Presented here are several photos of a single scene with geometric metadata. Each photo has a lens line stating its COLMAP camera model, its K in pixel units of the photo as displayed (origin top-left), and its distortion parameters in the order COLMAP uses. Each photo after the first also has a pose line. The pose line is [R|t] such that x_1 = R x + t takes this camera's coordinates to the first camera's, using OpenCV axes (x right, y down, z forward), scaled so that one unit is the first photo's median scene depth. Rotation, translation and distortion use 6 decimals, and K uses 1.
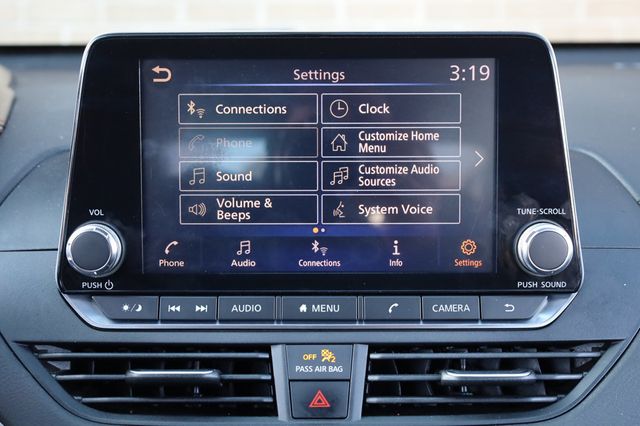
lens RADIAL K [[829.0, 0, 320.0], [0, 829.0, 213.0], [0, 0, 1]] dist [-0.021416, -0.020767]
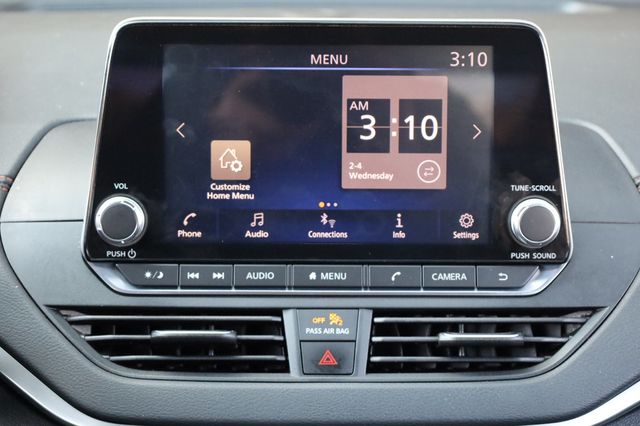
lens RADIAL K [[1463.6, 0, 320.0], [0, 1463.6, 213.0], [0, 0, 1]] dist [-0.028356, -0.123482]
pose [[0.999799, 0.006738, 0.018879, -0.047524], [-0.007314, 0.999506, 0.030561, -0.025652], [-0.018664, -0.030693, 0.999355, -0.907008]]
